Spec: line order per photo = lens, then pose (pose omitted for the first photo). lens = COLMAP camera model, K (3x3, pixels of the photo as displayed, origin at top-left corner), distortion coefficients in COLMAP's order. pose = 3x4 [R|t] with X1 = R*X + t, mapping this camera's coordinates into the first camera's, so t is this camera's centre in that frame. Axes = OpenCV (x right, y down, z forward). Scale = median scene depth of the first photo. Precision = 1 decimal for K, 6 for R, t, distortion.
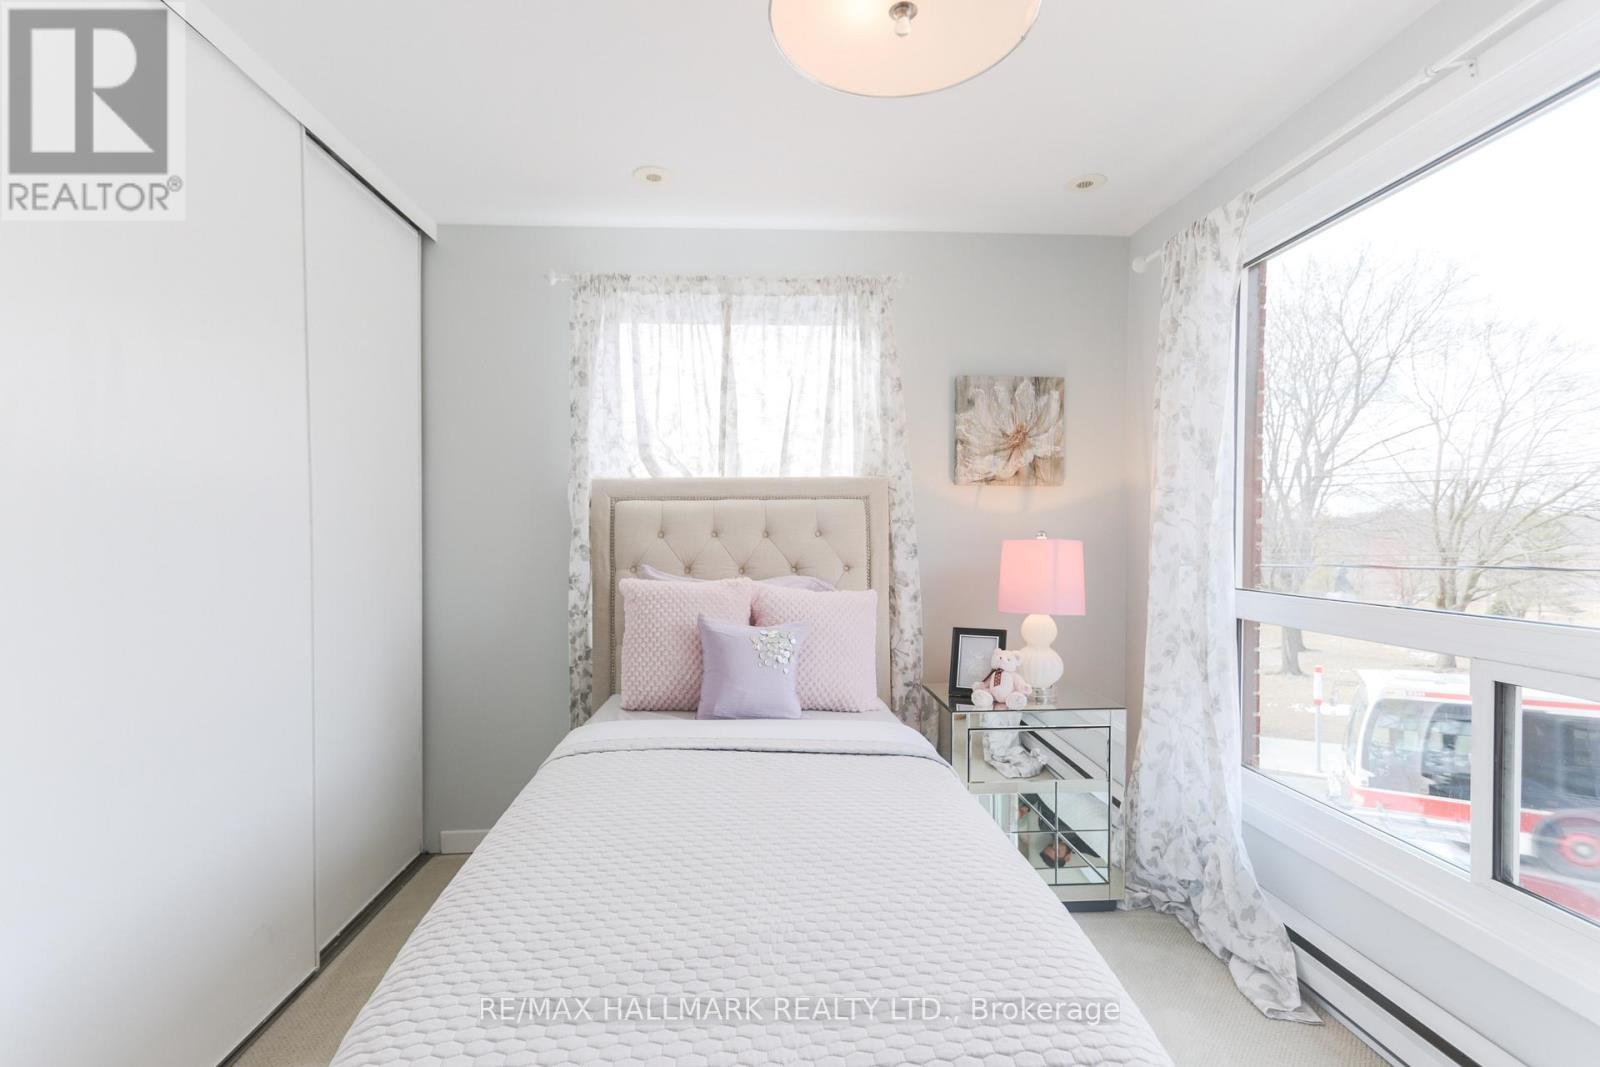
lens RADIAL K [[743.3, 0, 799.0], [0, 743.3, 563.4], [0, 0, 1]] dist [0.000758, 0.002419]
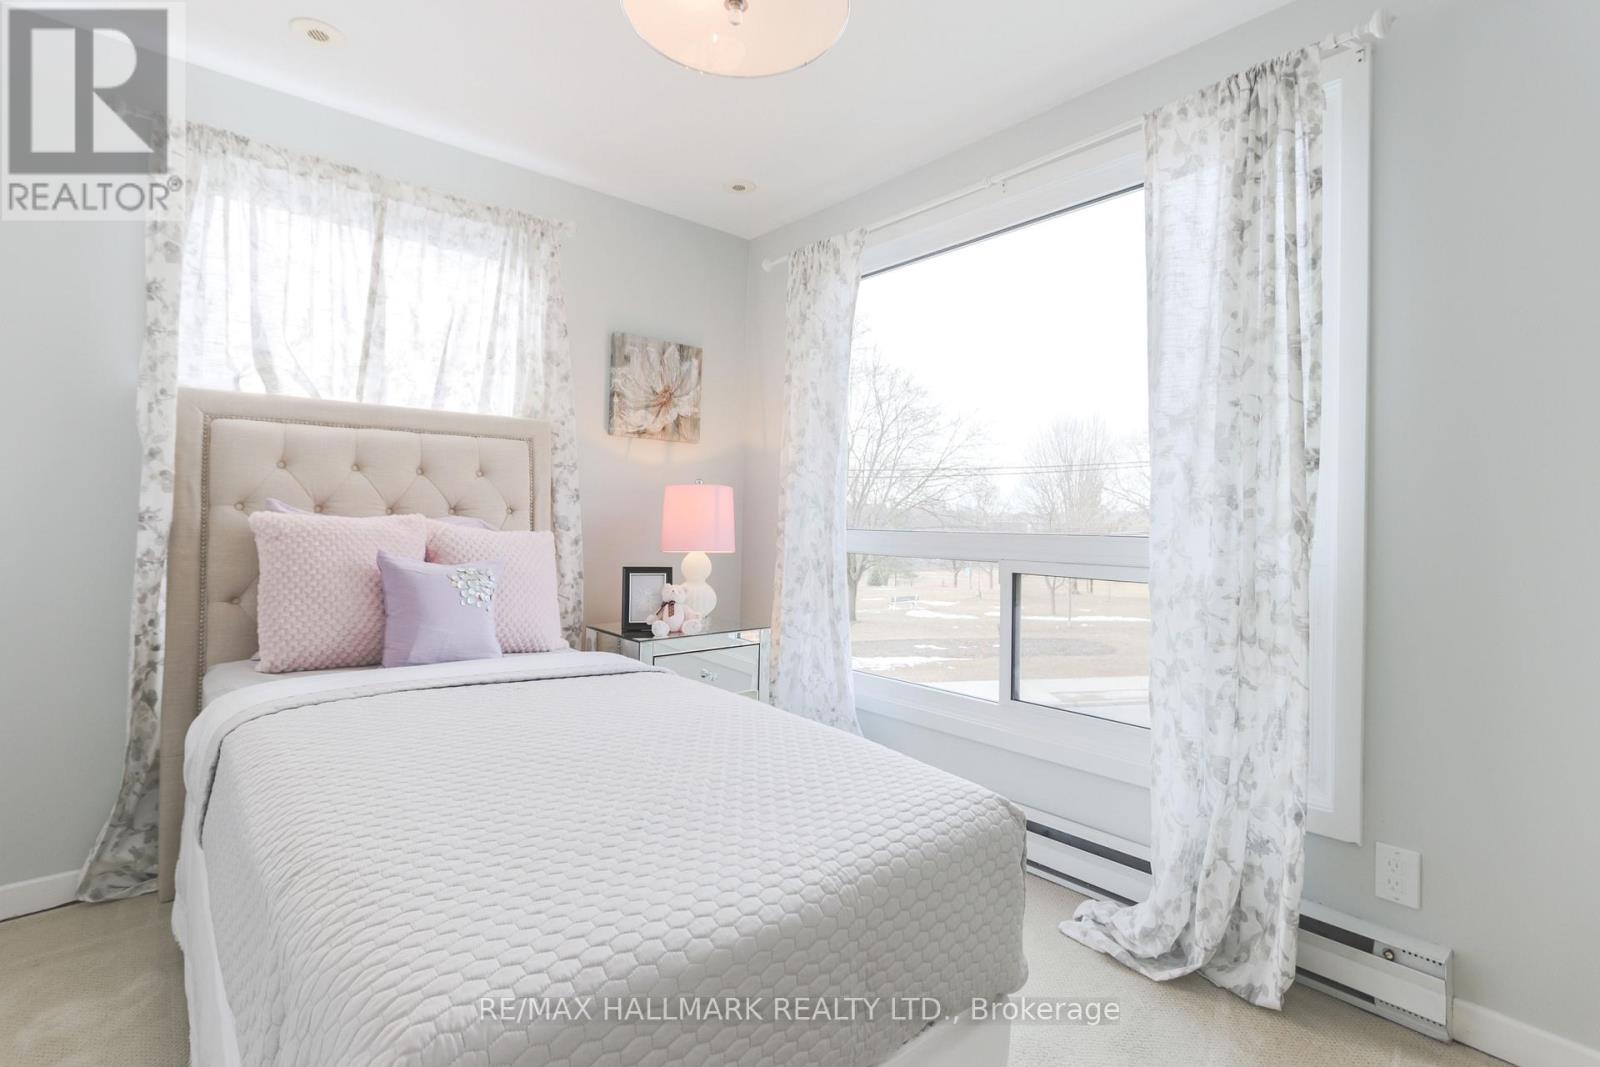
lens RADIAL K [[743.3, 0, 797.6], [0, 743.3, 524.8], [0, 0, 1]] dist [0.000758, 0.002419]
pose [[0.796804, 0.007611, 0.604190, -0.233457], [0.009447, 0.999642, -0.025052, 0.055053], [-0.604164, 0.025670, 0.796446, 0.008767]]
